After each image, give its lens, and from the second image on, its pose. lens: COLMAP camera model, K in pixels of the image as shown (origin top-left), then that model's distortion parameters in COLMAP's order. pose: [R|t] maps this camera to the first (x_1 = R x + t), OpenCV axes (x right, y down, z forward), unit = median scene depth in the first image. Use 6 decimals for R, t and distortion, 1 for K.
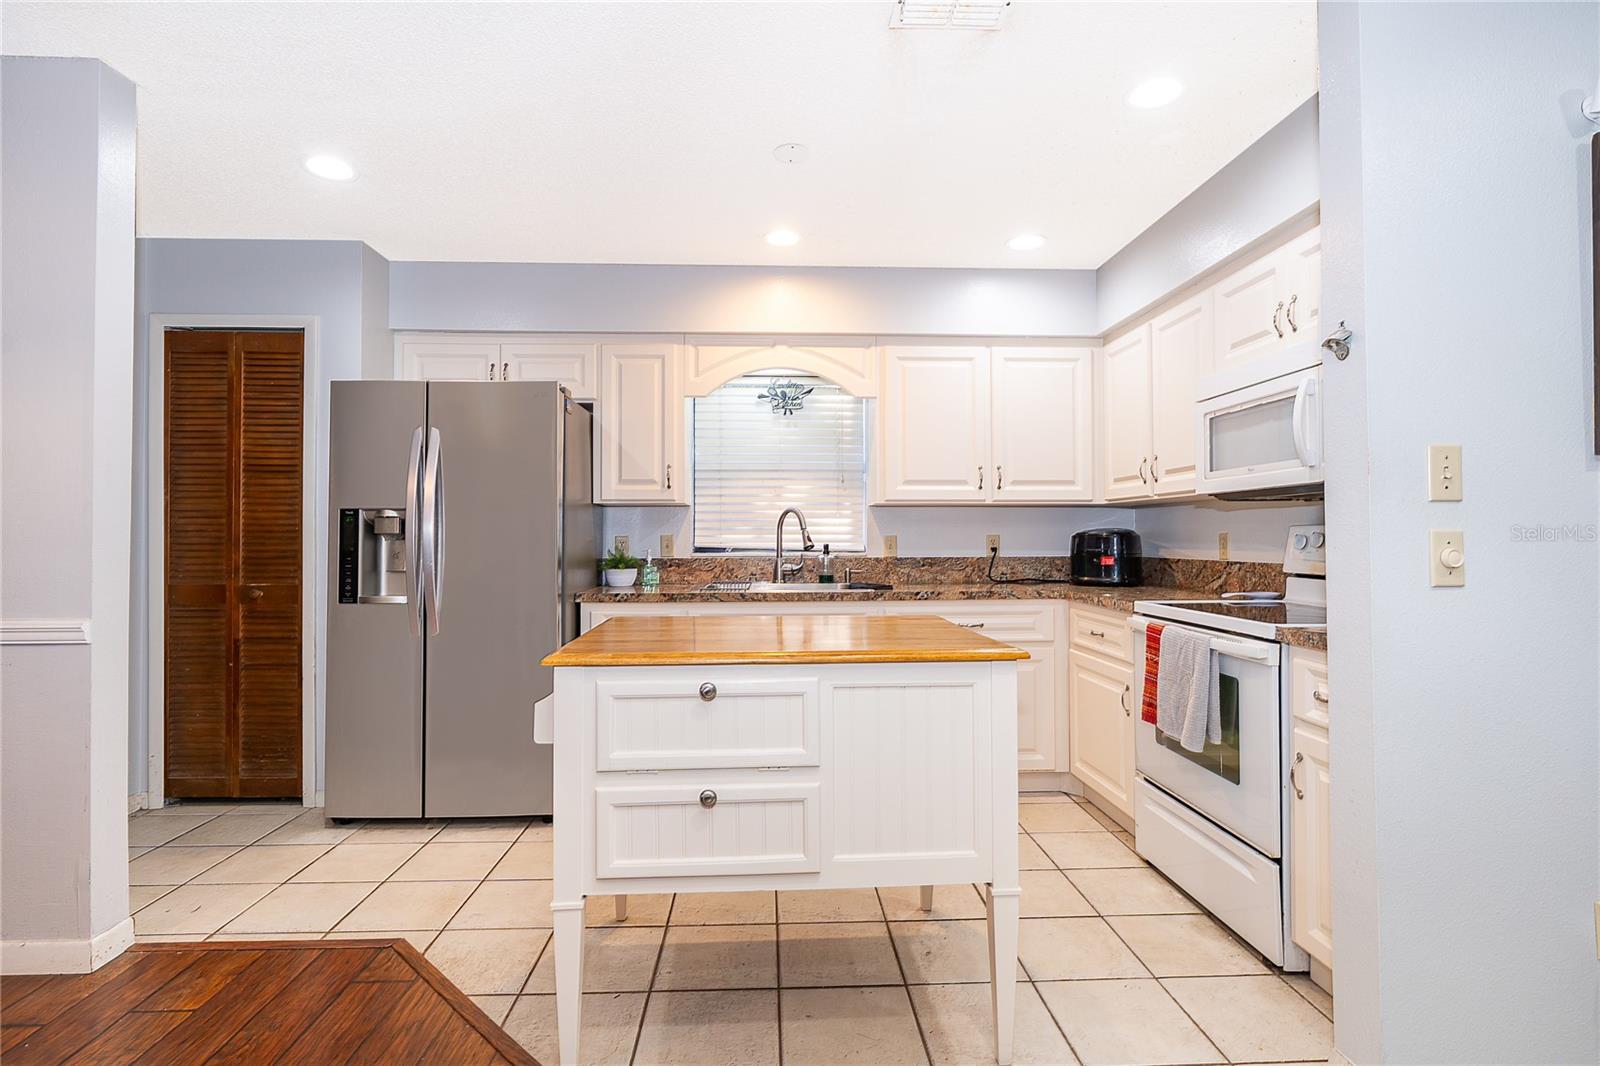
lens RADIAL K [[767.0, 0, 792.0], [0, 767.0, 525.1], [0, 0, 1]] dist [-0.002976, 0.002297]
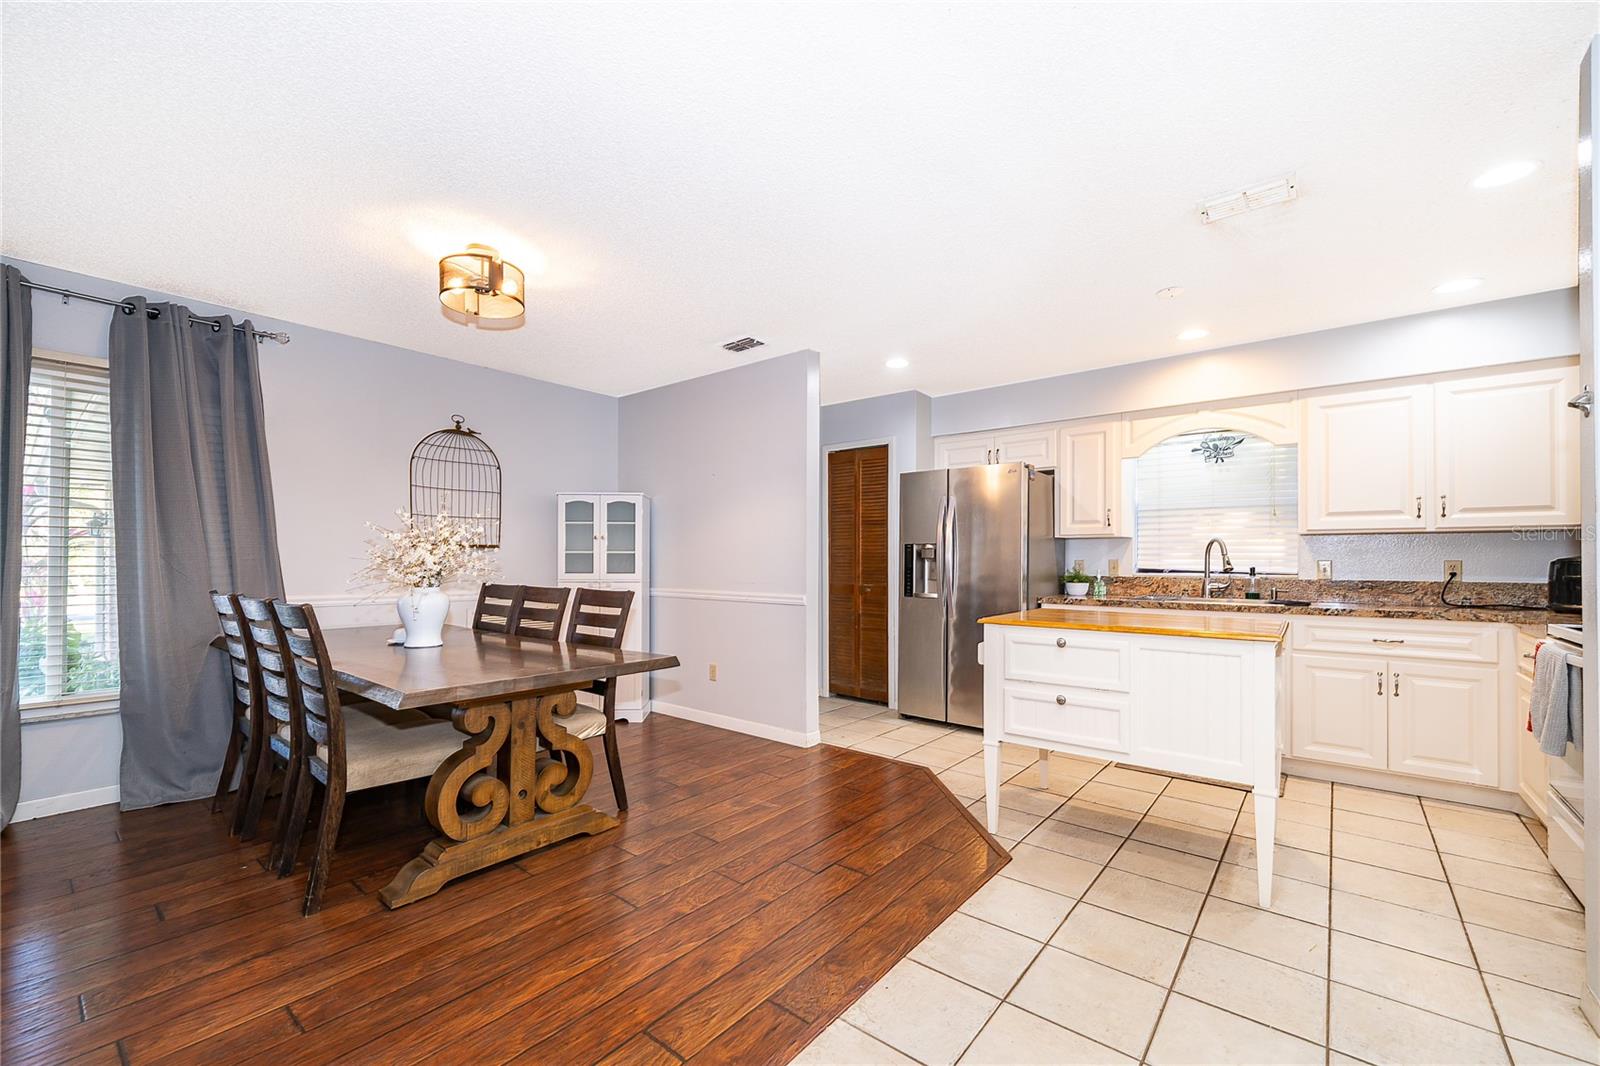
lens RADIAL K [[646.4, 0, 797.1], [0, 646.4, 553.1], [0, 0, 1]] dist [-0.002478, 0.001940]
pose [[0.746495, -0.002142, -0.665387, 0.215914], [0.004265, 0.999990, 0.001566, -0.002981], [0.665377, -0.004007, 0.746497, -0.282177]]
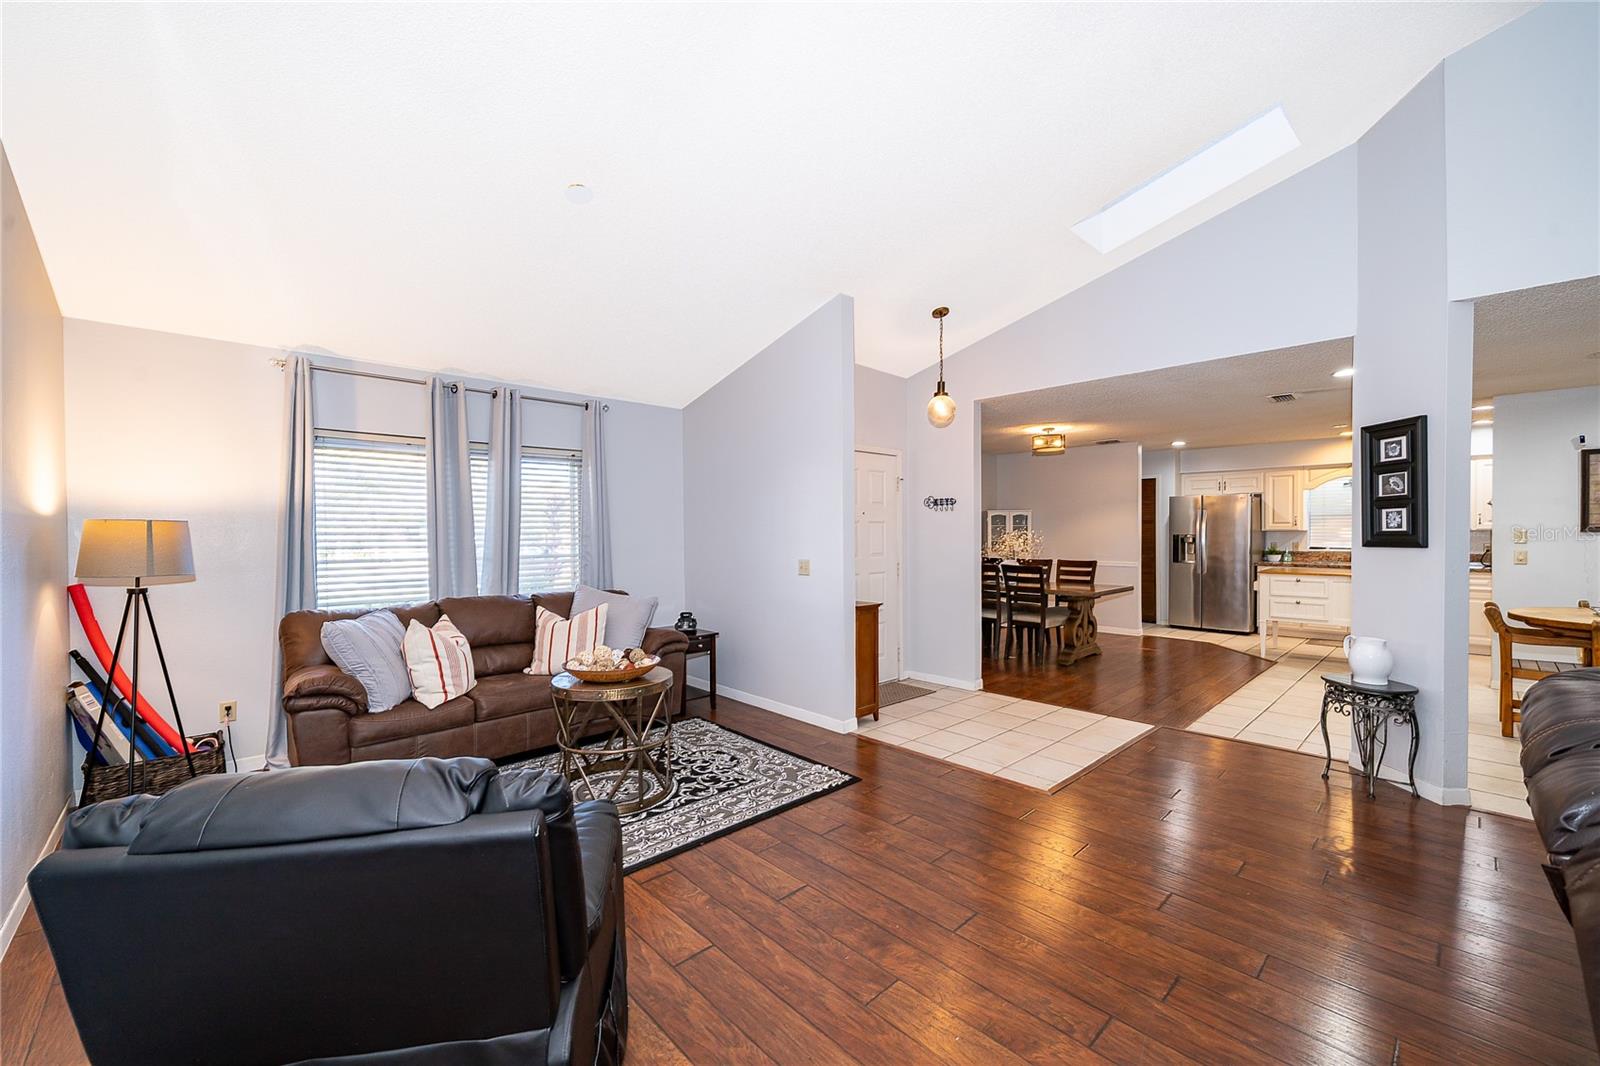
lens RADIAL K [[646.4, 0, 797.8], [0, 646.4, 534.5], [0, 0, 1]] dist [-0.002478, 0.001940]
pose [[0.668128, 0.003974, -0.744036, 0.377912], [0.015362, 0.999699, 0.019135, -0.092000], [0.743888, -0.024215, 0.667865, -1.913718]]
